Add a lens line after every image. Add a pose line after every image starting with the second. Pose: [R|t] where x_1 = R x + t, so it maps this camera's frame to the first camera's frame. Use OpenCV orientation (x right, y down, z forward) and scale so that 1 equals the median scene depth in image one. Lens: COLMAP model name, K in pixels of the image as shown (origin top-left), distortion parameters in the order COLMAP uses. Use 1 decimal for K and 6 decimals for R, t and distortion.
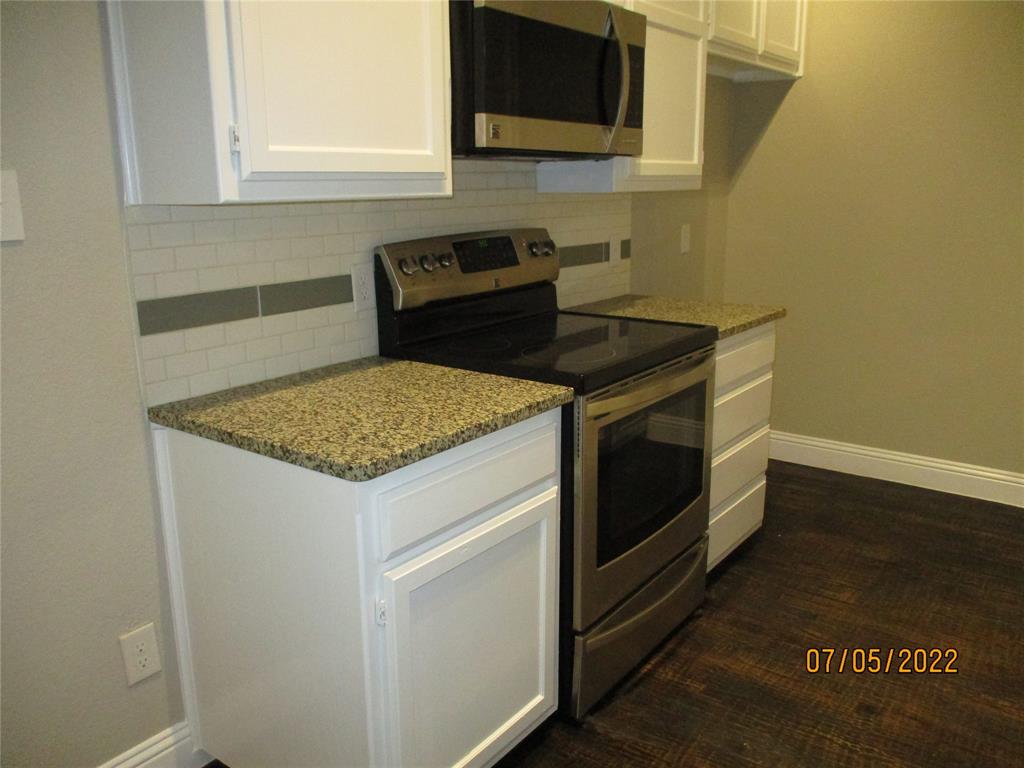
lens RADIAL K [[845.3, 0, 512.0], [0, 845.3, 384.0], [0, 0, 1]] dist [-0.041411, 0.009142]
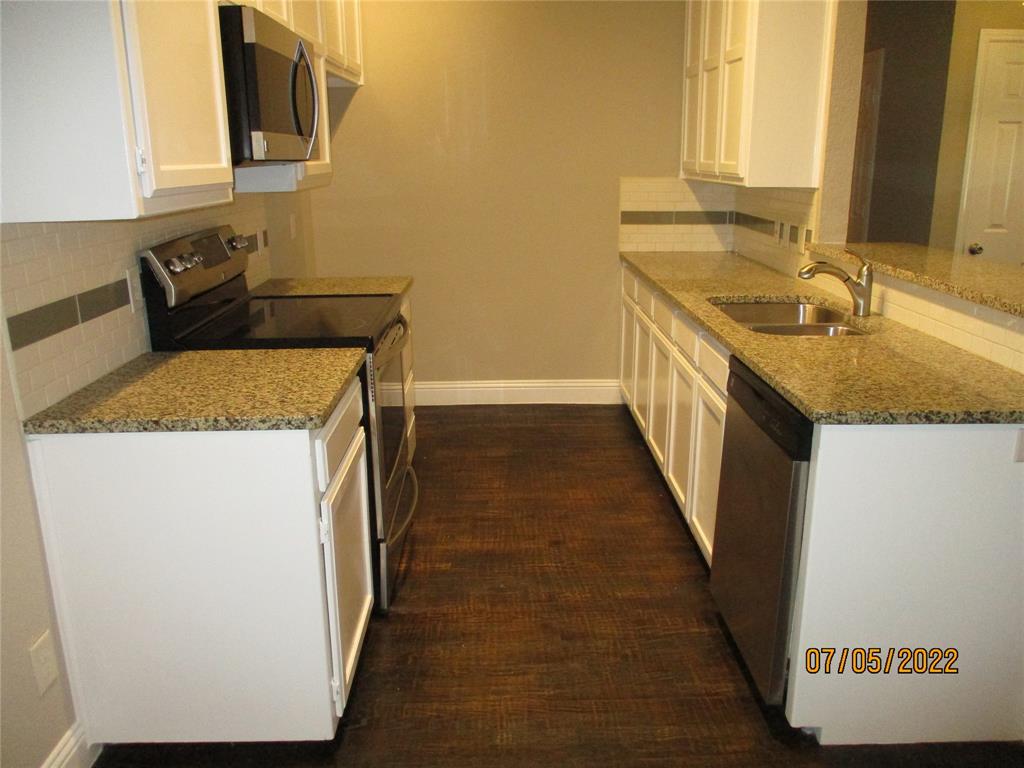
lens RADIAL K [[845.3, 0, 512.0], [0, 845.3, 384.0], [0, 0, 1]] dist [-0.041411, 0.009142]
pose [[0.791391, -0.165065, 0.588604, -0.511879], [0.151332, 0.985785, 0.072979, -0.000390], [-0.592283, 0.031320, 0.805121, -0.160767]]
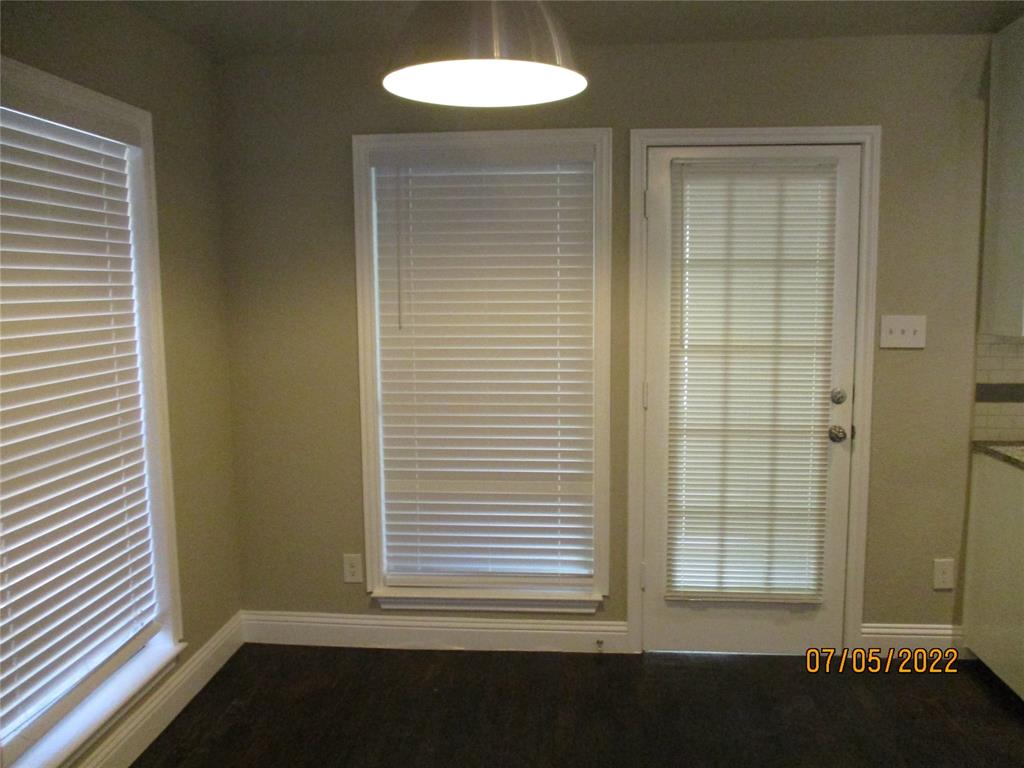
lens RADIAL K [[845.3, 0, 512.0], [0, 845.3, 384.0], [0, 0, 1]] dist [-0.041411, 0.009142]
pose [[0.536681, 0.098437, -0.838023, 0.518360], [-0.197162, 0.980308, -0.011116, 0.115843], [0.820427, 0.171192, 0.545521, -0.811670]]
